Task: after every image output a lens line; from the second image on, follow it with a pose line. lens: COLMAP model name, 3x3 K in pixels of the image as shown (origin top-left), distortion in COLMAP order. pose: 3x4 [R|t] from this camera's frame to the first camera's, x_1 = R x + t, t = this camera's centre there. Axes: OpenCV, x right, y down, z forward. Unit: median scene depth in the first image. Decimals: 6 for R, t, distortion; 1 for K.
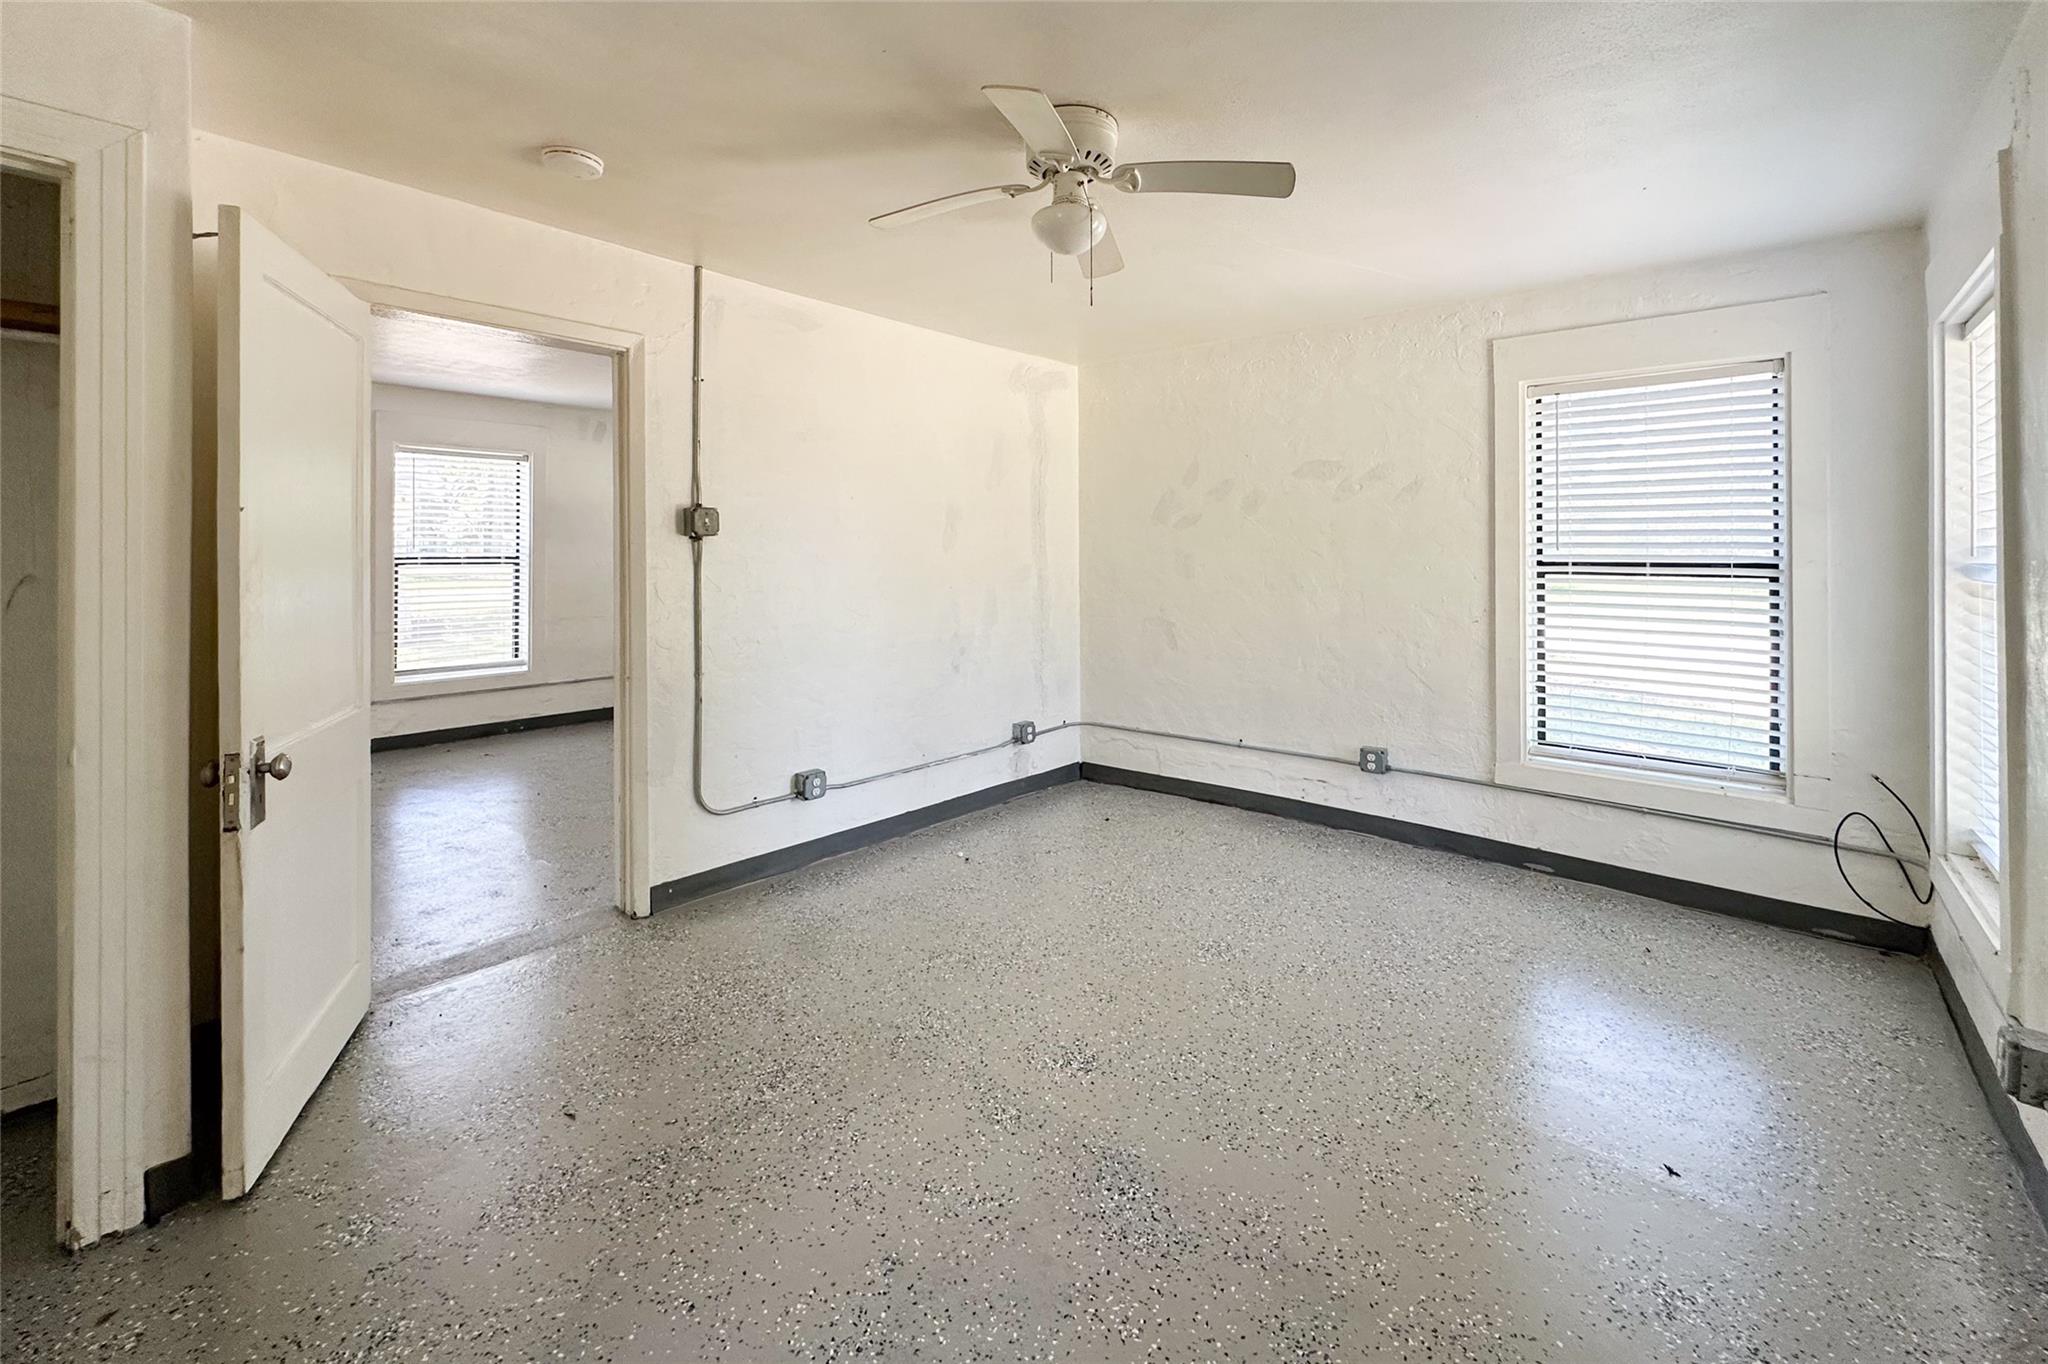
lens RADIAL K [[836.4, 0, 1025.2], [0, 836.4, 537.4], [0, 0, 1]] dist [-0.011546, 0.000051]
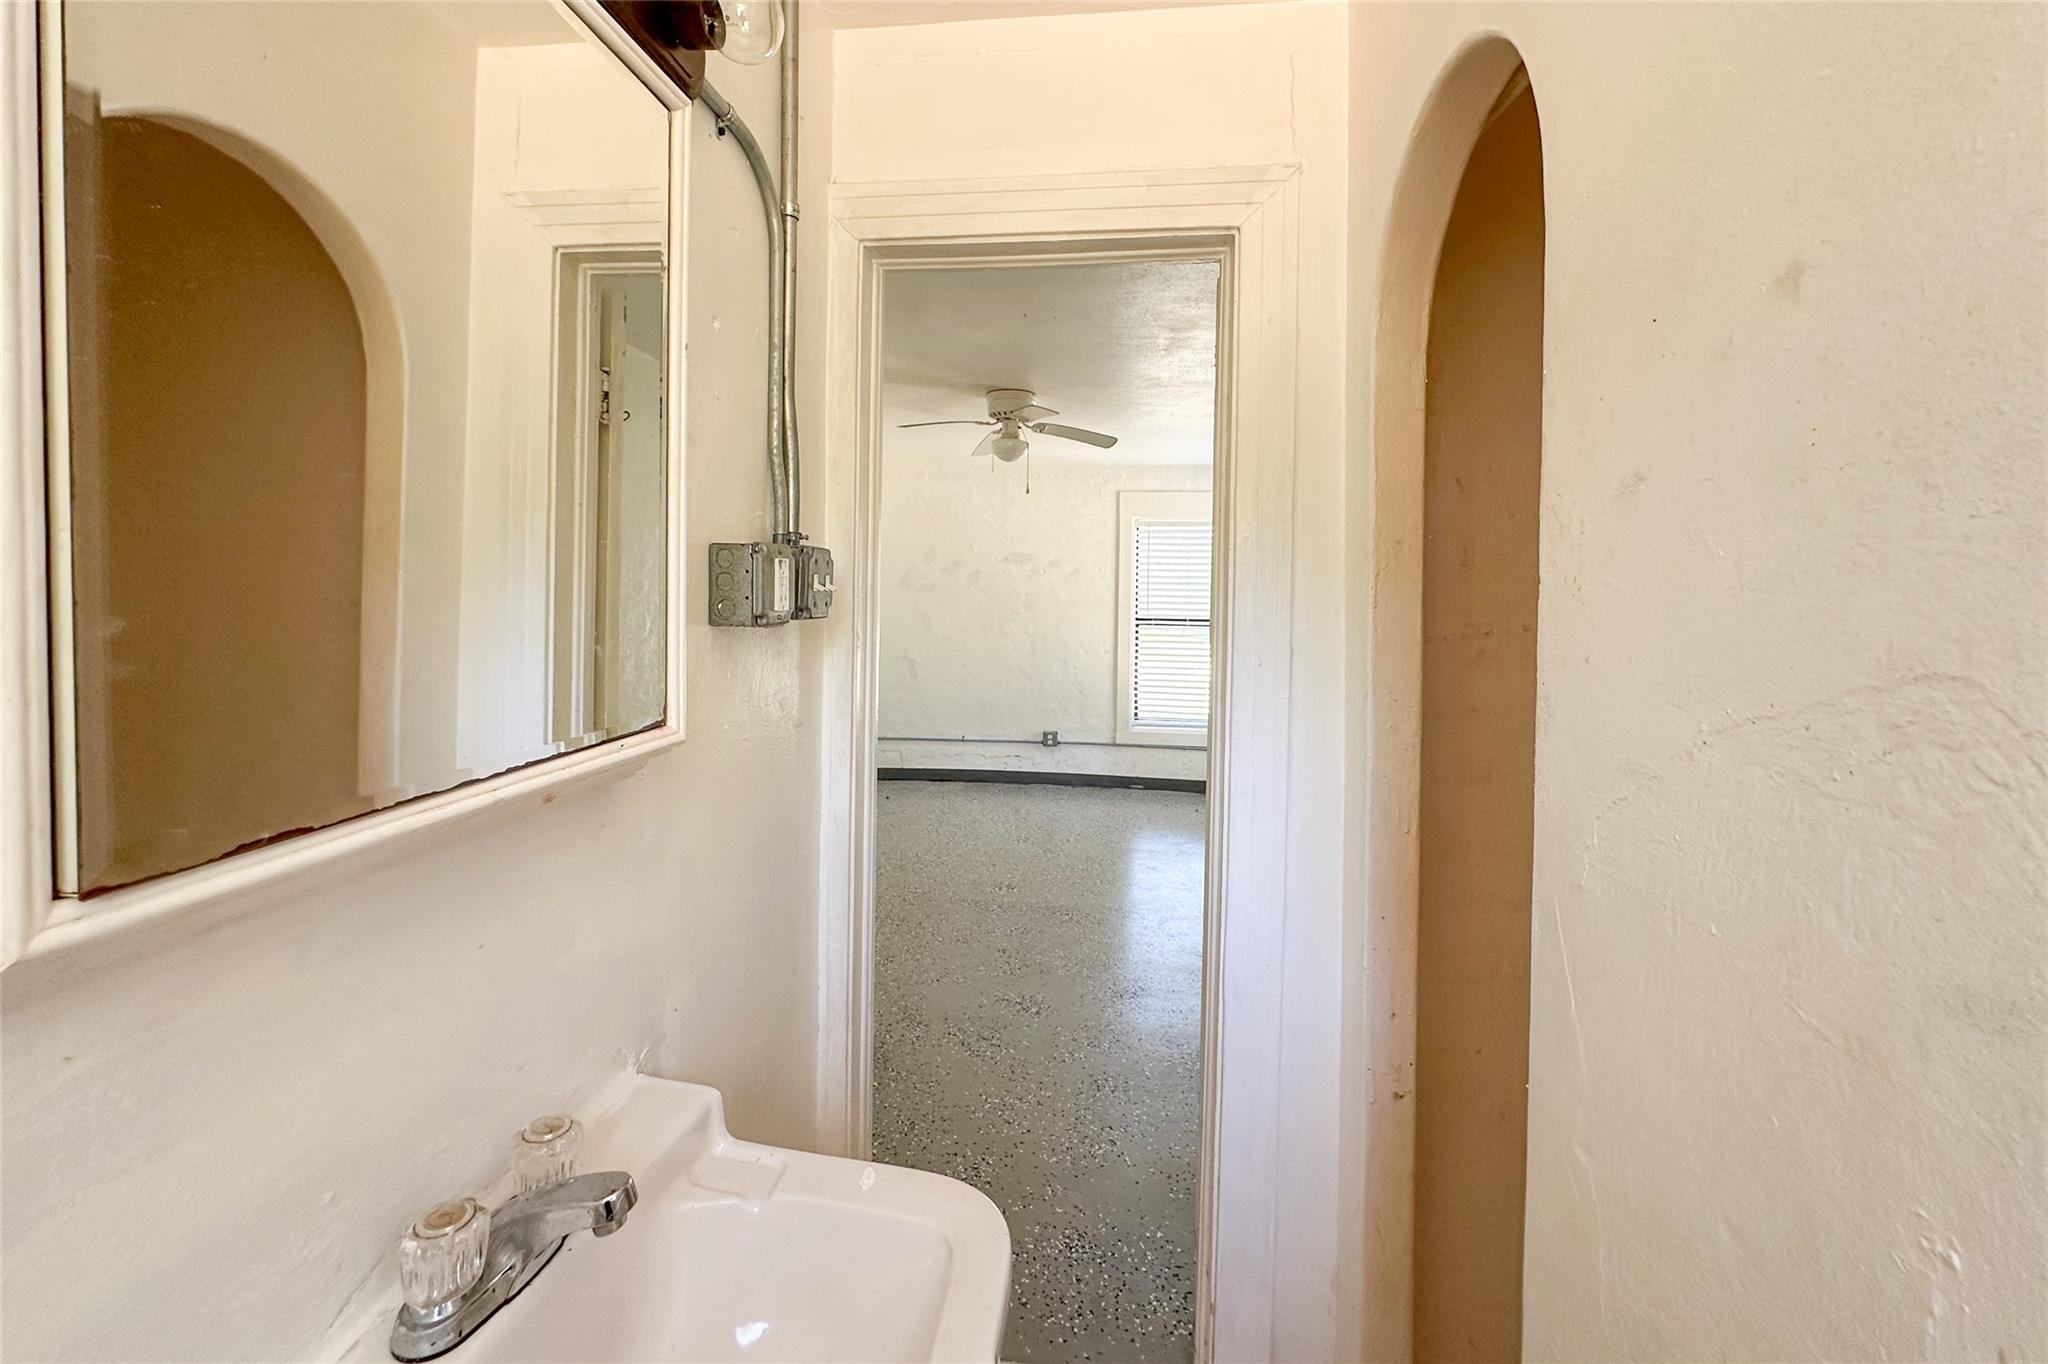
lens RADIAL K [[829.8, 0, 1030.8], [0, 829.8, 588.9], [0, 0, 1]] dist [-0.001746, -0.000034]
pose [[0.834607, 0.013866, 0.550672, -0.552738], [-0.022225, 0.999717, 0.008512, -0.043312], [-0.550398, -0.019342, 0.834679, -0.359086]]
